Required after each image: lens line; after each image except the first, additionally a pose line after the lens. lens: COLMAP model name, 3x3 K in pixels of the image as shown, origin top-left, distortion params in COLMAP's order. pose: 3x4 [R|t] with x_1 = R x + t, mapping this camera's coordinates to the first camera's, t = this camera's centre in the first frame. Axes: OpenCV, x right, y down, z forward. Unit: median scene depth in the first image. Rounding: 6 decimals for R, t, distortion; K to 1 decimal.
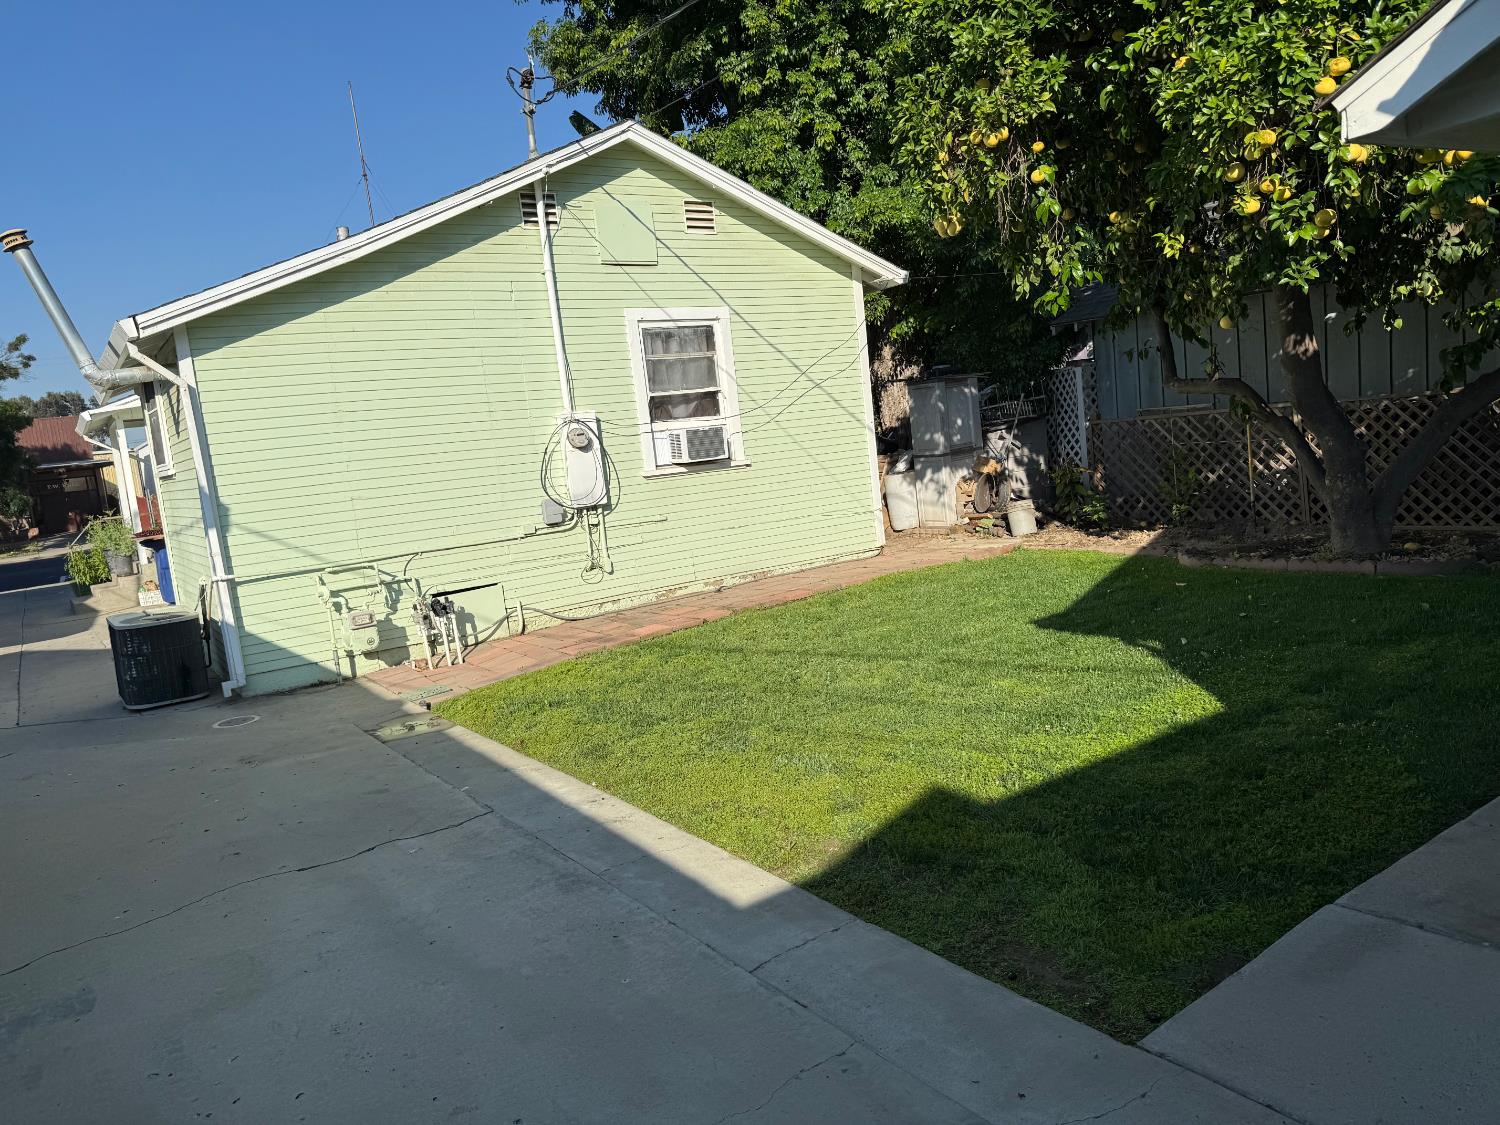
lens RADIAL K [[1043.0, 0, 750.0], [0, 1043.0, 562.5], [0, 0, 1]] dist [0.102957, -0.133104]
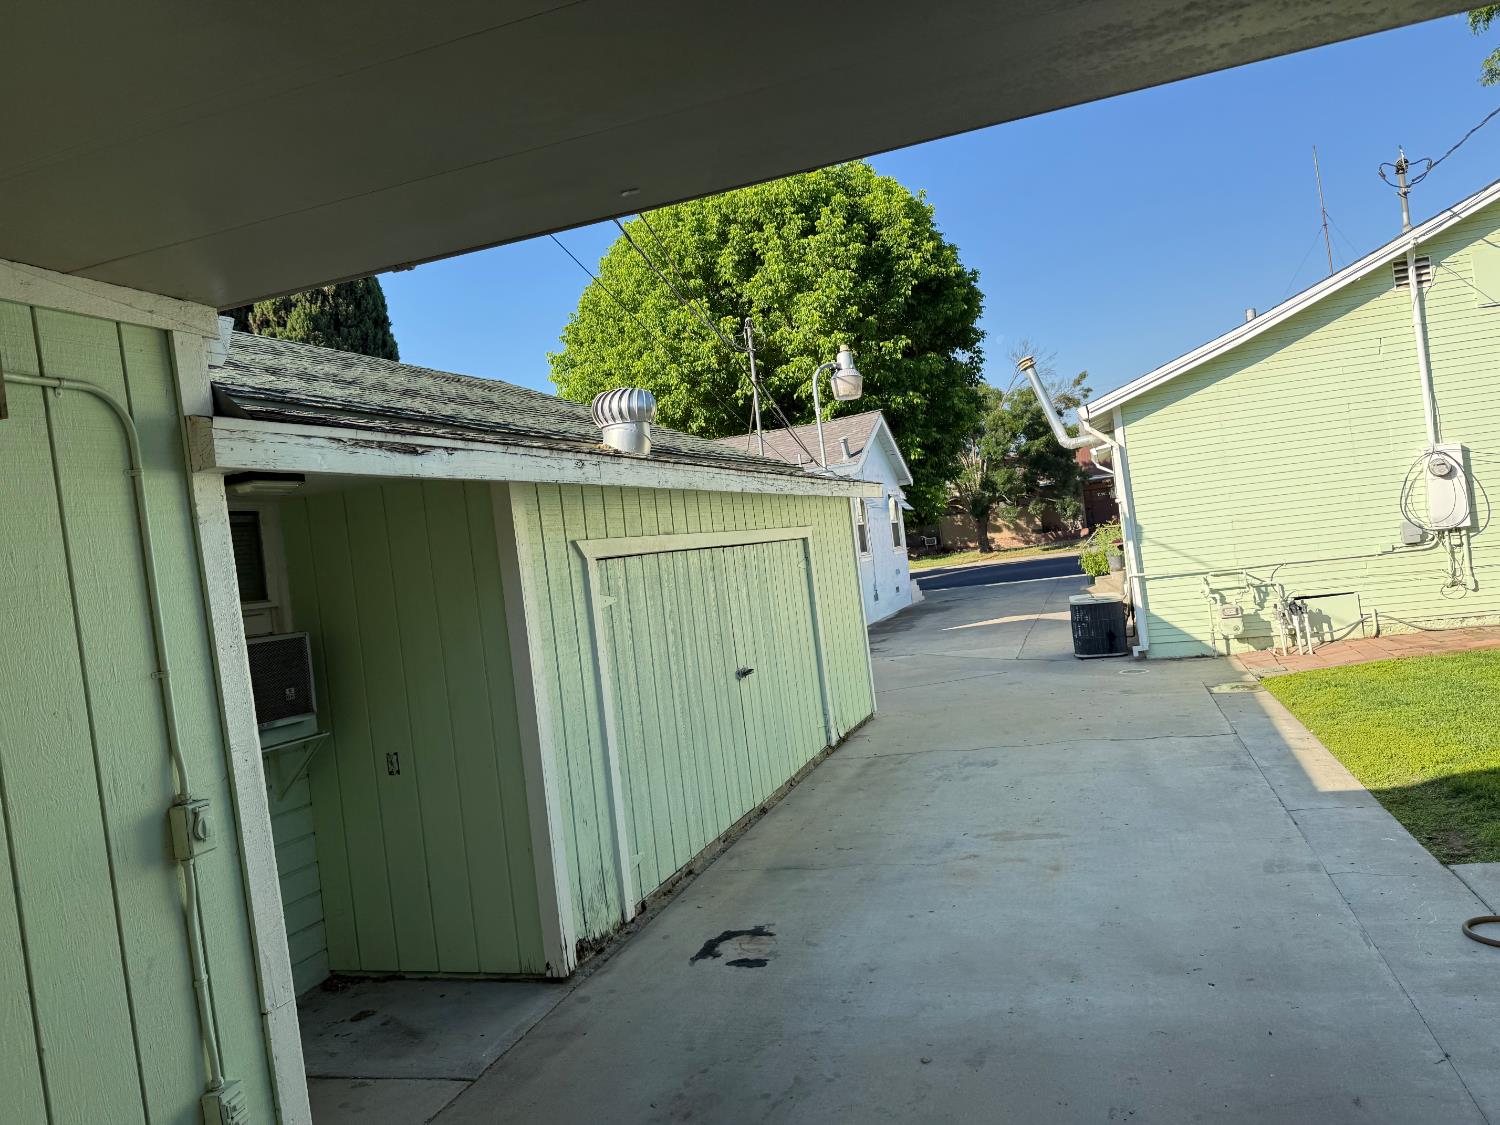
lens RADIAL K [[1043.0, 0, 750.0], [0, 1043.0, 562.5], [0, 0, 1]] dist [0.102957, -0.133104]
pose [[0.612116, 0.044333, -0.789524, 0.293679], [-0.045099, 0.998759, 0.021117, -0.008436], [0.789481, 0.022680, 0.613356, -0.284284]]
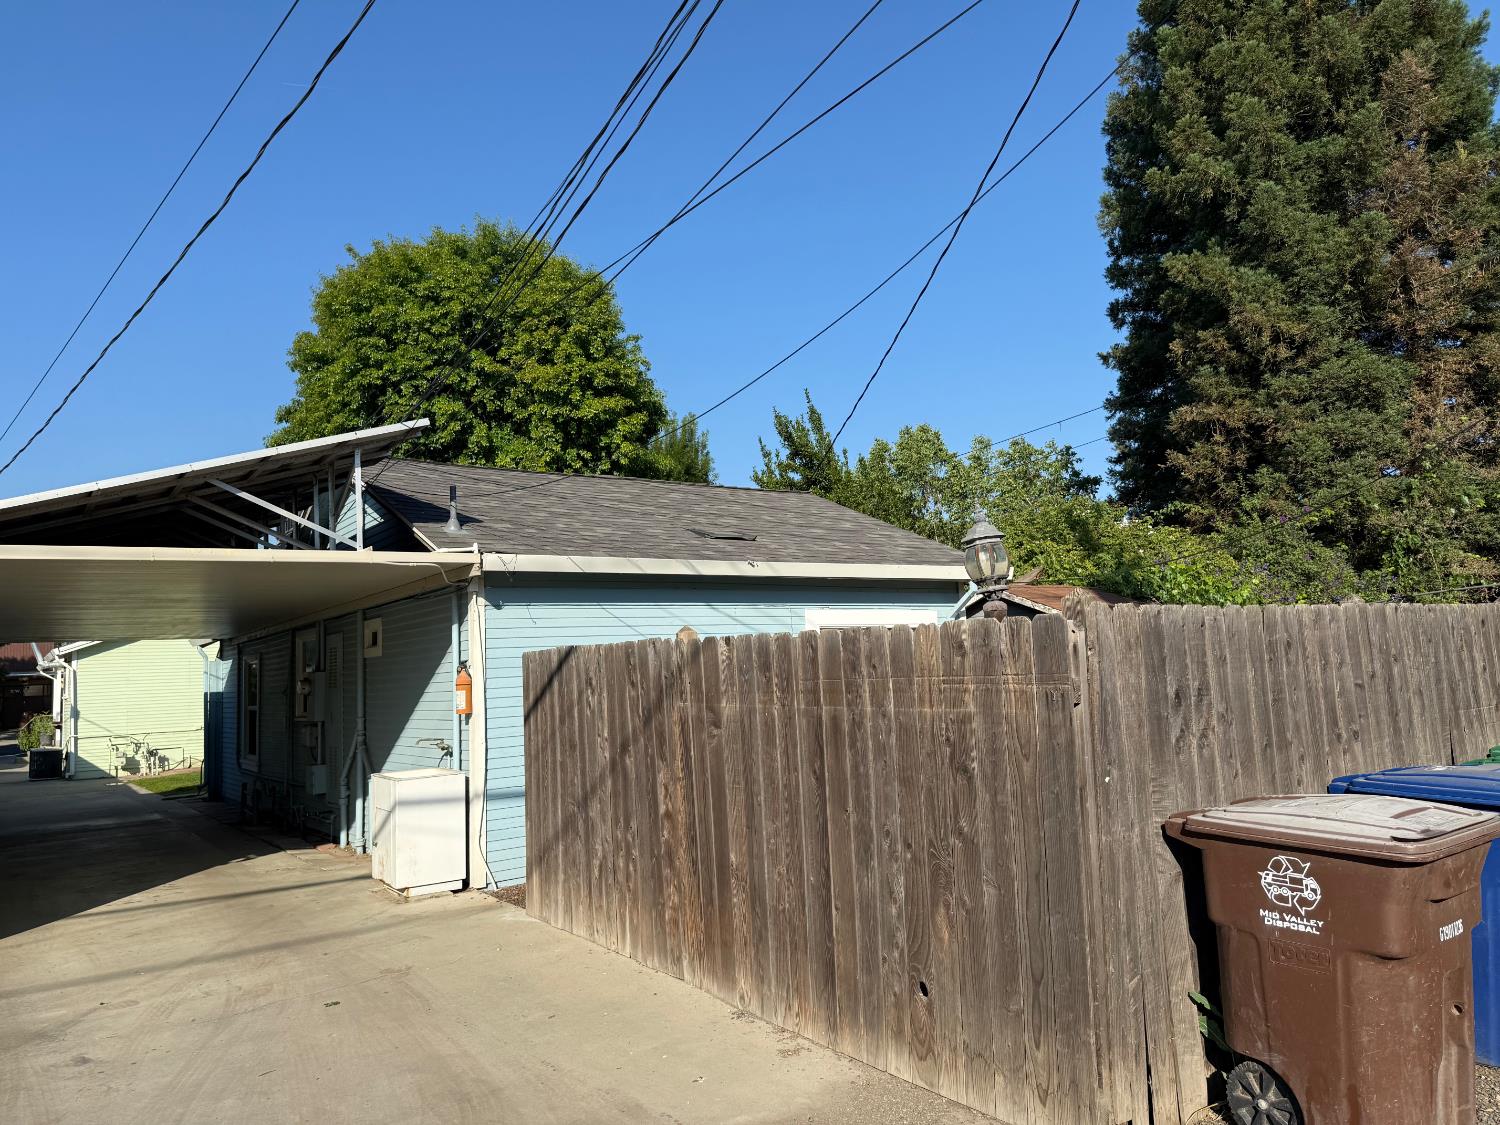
lens RADIAL K [[1043.0, 0, 750.0], [0, 1043.0, 562.5], [0, 0, 1]] dist [0.102957, -0.133104]
pose [[0.998030, 0.060542, 0.016448, 1.116286], [-0.055303, 0.972788, -0.225002, 0.092223], [-0.029622, 0.223649, 0.974220, -1.744120]]
